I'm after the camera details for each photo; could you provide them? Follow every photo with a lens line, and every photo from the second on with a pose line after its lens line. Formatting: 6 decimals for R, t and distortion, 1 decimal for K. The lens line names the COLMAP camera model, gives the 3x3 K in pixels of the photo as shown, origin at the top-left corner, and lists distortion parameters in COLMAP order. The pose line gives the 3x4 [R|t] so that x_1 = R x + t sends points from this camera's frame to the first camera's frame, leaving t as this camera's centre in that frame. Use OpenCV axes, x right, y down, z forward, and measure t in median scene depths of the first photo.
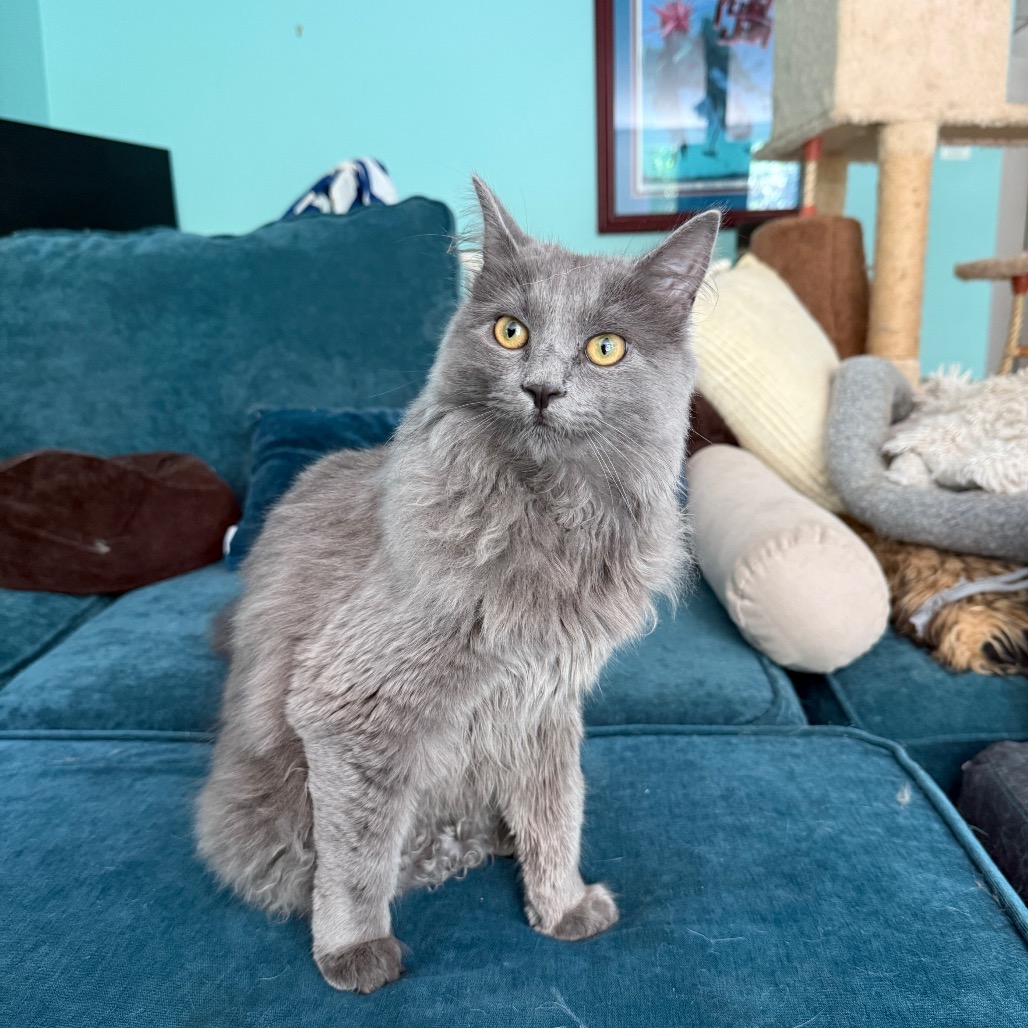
lens RADIAL K [[988.5, 0, 517.2], [0, 988.5, 510.1], [0, 0, 1]] dist [-0.021346, 0.000000]
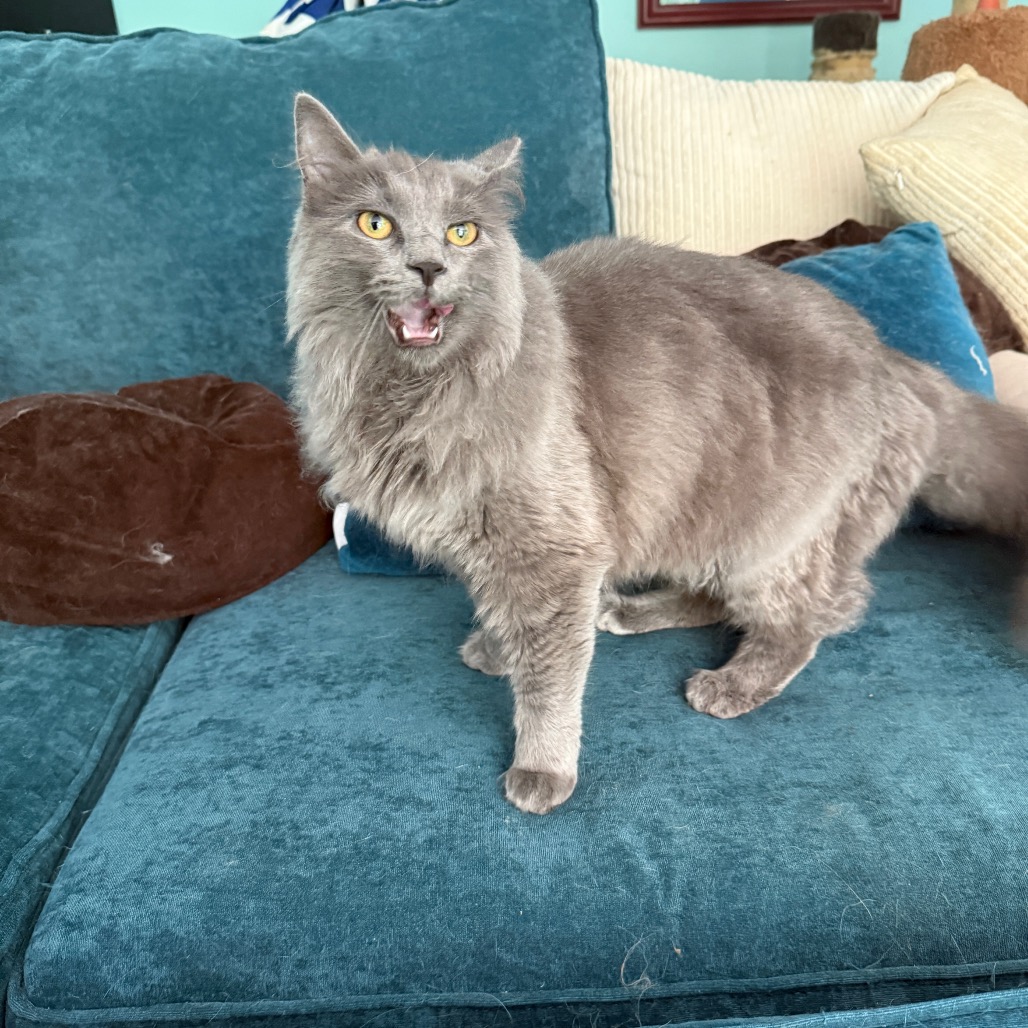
lens RADIAL K [[988.5, 0, 511.2], [0, 988.5, 519.1], [0, 0, 1]] dist [-0.021346, 0.000000]
pose [[0.997964, -0.032808, 0.054696, -0.188763], [0.022084, 0.982255, 0.186247, -0.084648], [-0.059836, -0.184660, 0.980979, 0.296356]]
